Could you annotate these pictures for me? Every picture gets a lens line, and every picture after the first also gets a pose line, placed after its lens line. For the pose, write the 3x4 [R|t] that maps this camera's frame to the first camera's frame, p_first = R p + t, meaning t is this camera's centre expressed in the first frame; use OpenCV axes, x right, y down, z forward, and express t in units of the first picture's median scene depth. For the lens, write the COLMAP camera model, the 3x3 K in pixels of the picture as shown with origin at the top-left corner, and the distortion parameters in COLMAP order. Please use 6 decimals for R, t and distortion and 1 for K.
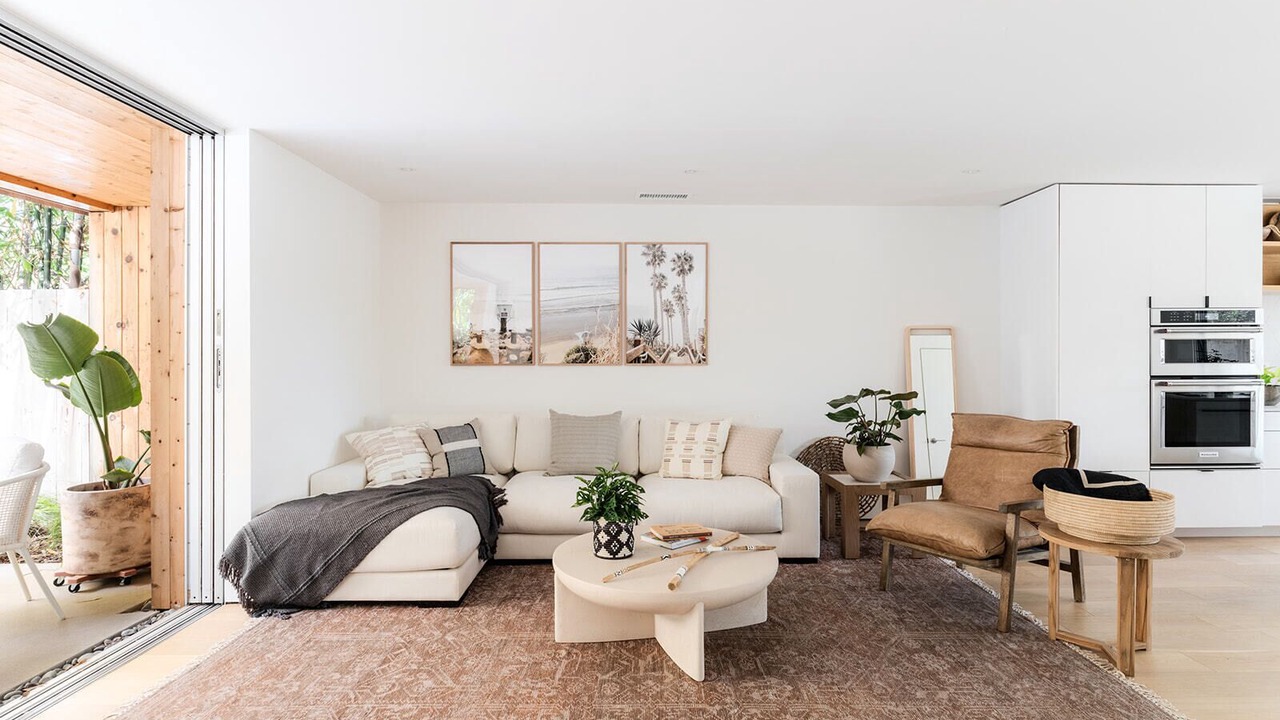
lens RADIAL K [[645.3, 0, 640.0], [0, 645.3, 360.0], [0, 0, 1]] dist [0.001157, 0.000220]
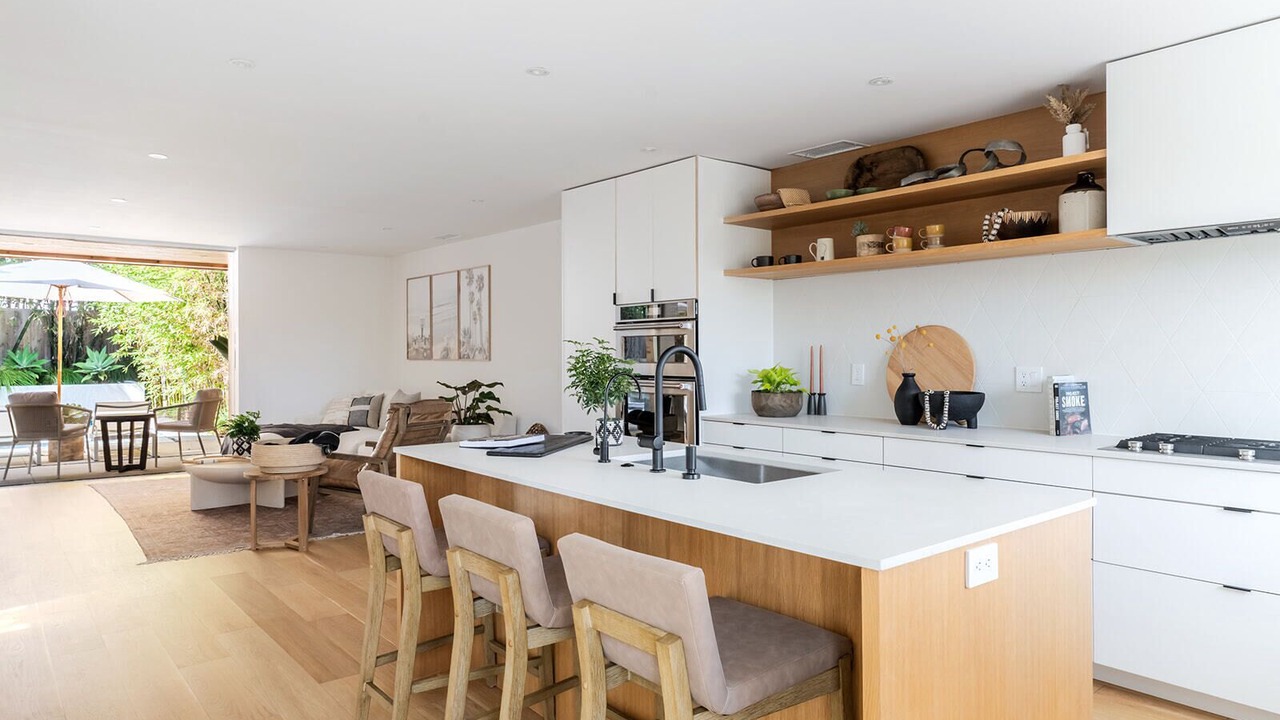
lens RADIAL K [[801.8, 0, 640.0], [0, 801.8, 360.0], [0, 0, 1]] dist [-0.004998, -0.001288]
pose [[0.629430, 0.007859, -0.777018, 1.714073], [-0.009025, 0.999955, 0.002803, -0.001378], [0.777005, 0.005249, 0.629473, 0.266806]]
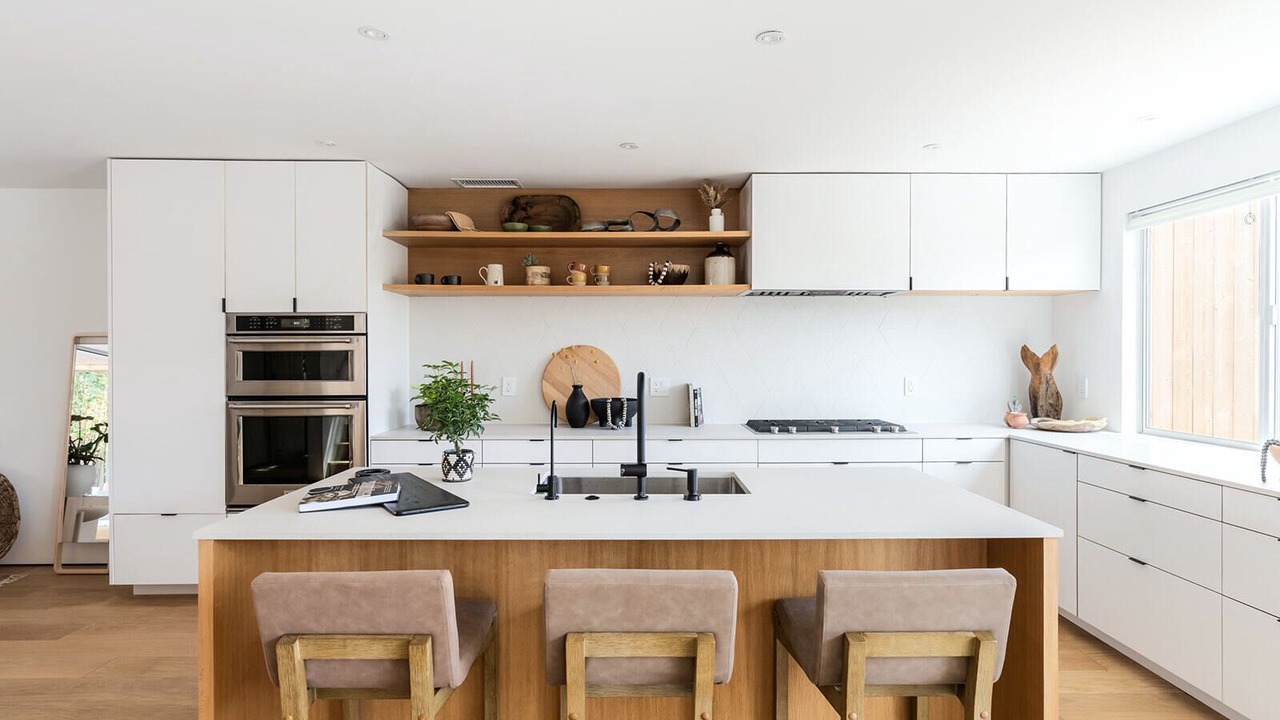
lens RADIAL K [[668.3, 0, 640.0], [0, 668.3, 360.0], [0, 0, 1]] dist [-0.000632, -0.000420]
pose [[0.999998, -0.000143, 0.002106, 1.282834], [0.000149, 0.999996, -0.002784, -0.018266], [-0.002105, 0.002784, 0.999994, 0.158198]]
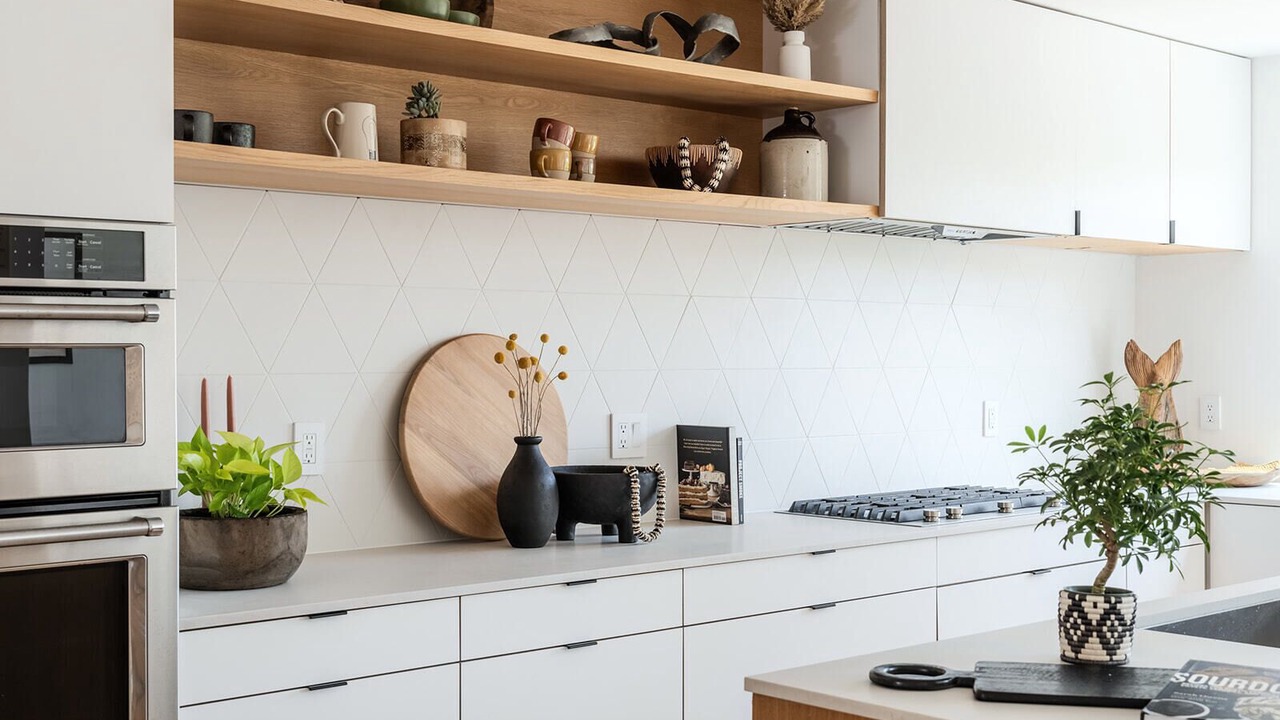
lens RADIAL K [[1689.3, 0, 640.0], [0, 1689.3, 360.0], [0, 0, 1]] dist [-0.013571, -0.016462]
pose [[0.725943, -0.001749, 0.687752, 0.628754], [0.005189, 0.999982, -0.002933, -0.023986], [-0.687735, 0.005698, 0.725940, 0.387327]]
